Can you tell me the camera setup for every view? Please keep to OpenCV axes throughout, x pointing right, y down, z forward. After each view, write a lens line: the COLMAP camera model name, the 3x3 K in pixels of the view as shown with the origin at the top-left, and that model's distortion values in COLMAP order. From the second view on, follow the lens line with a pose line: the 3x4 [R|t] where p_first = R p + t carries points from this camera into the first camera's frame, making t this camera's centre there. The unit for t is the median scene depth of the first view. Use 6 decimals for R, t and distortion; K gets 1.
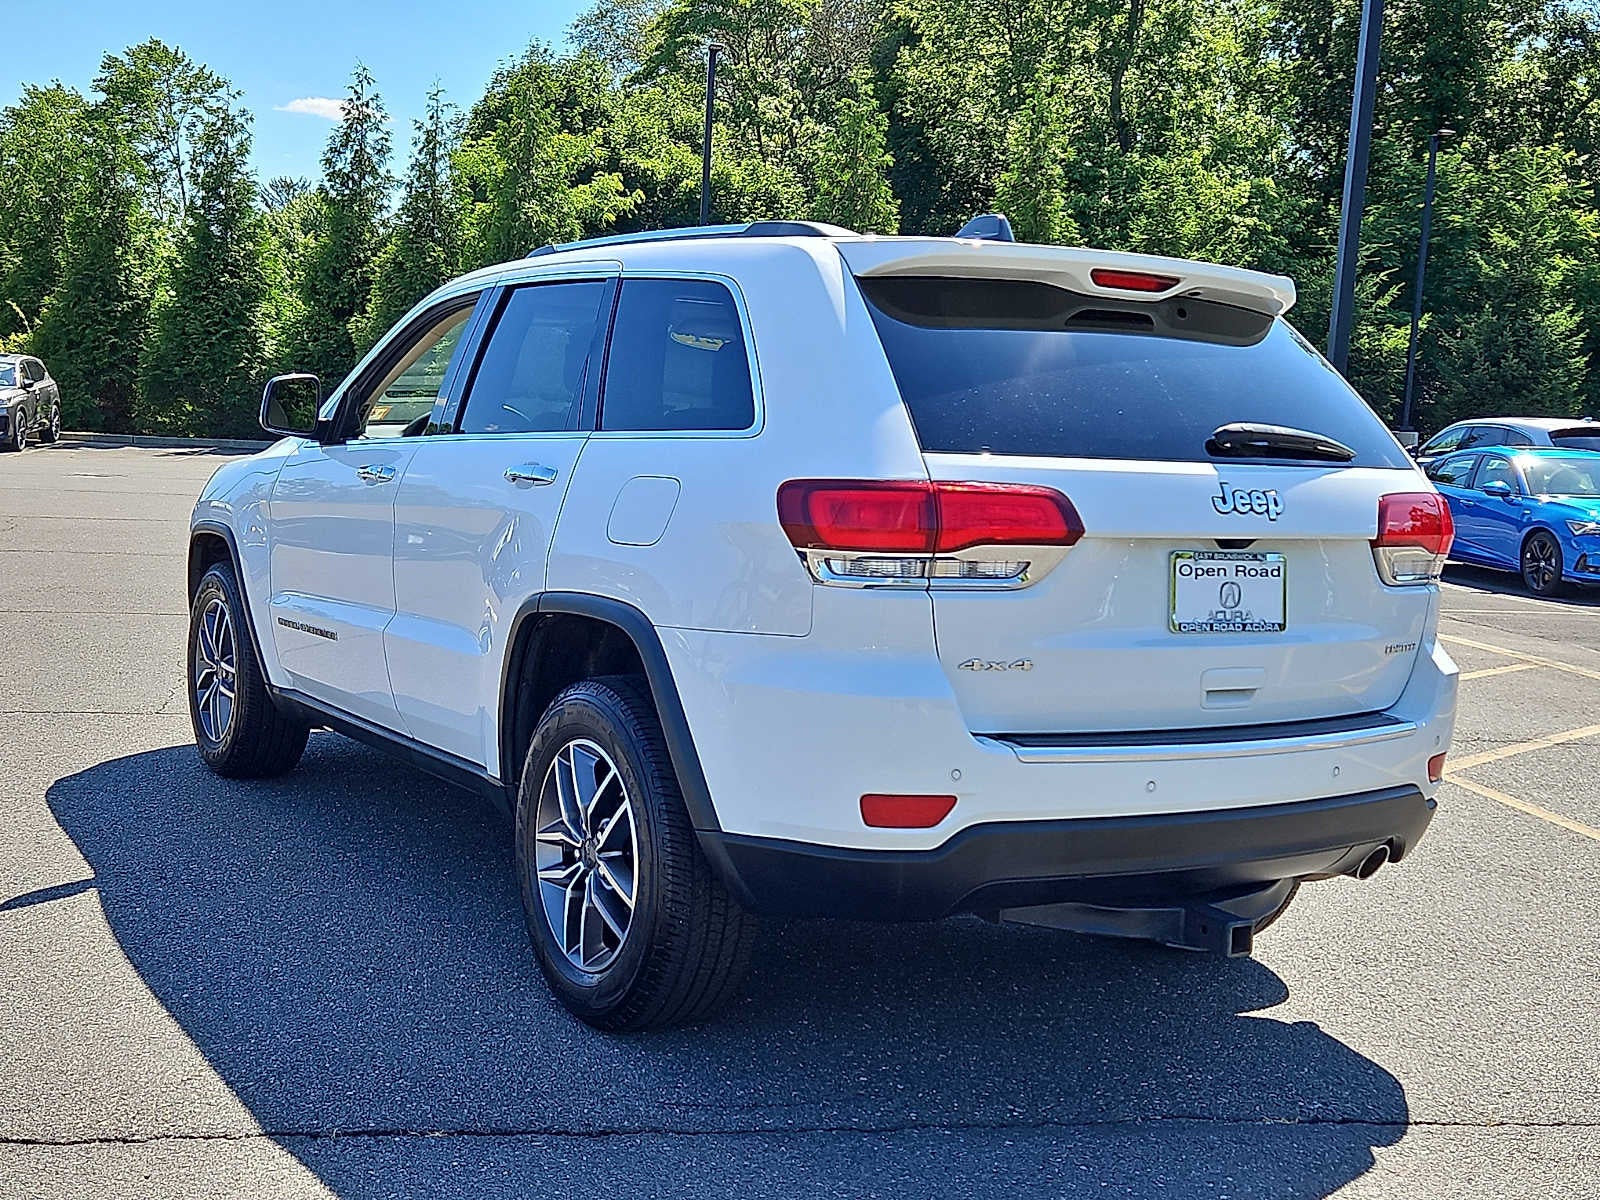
lens RADIAL K [[2459.8, 0, 800.0], [0, 2459.8, 600.0], [0, 0, 1]] dist [0.141076, -0.113031]
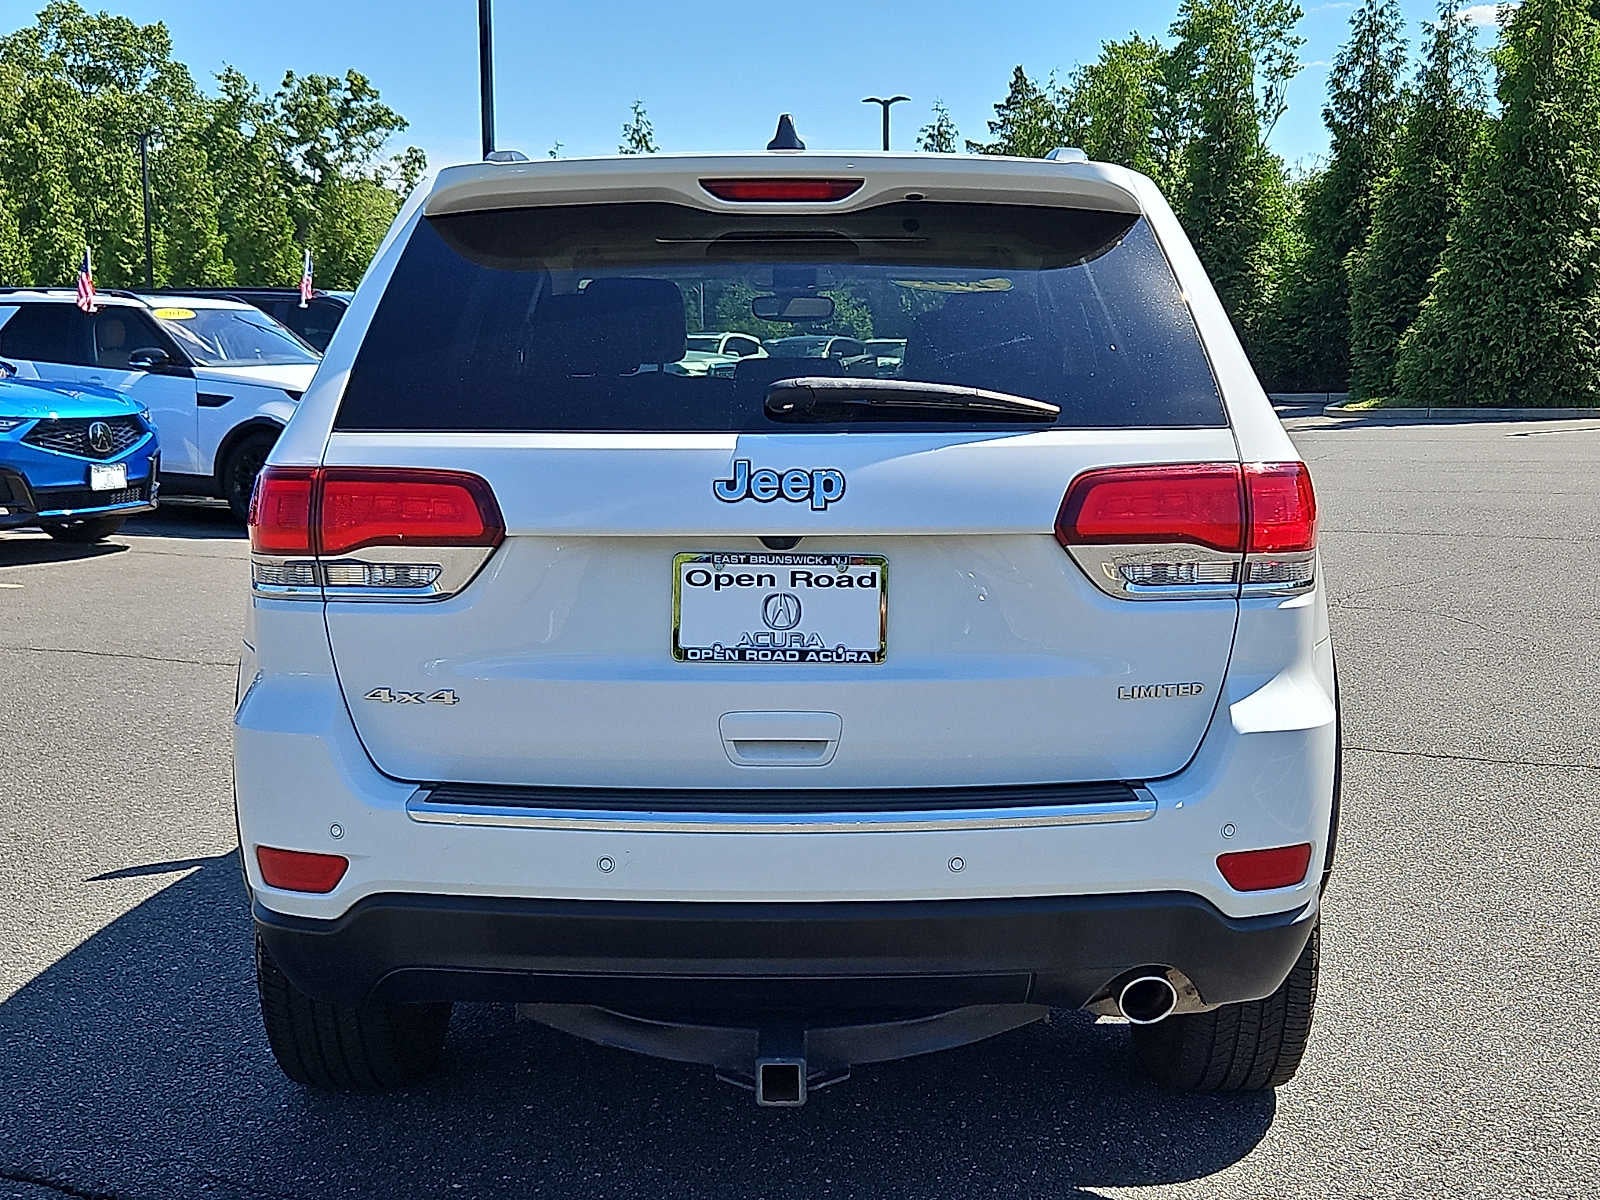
lens RADIAL K [[2459.8, 0, 800.0], [0, 2459.8, 600.0], [0, 0, 1]] dist [0.141076, -0.113031]
pose [[0.771140, 0.020796, -0.636325, 0.246677], [-0.005398, 0.999644, 0.026128, -0.009438], [0.636642, -0.016714, 0.770978, 0.168029]]
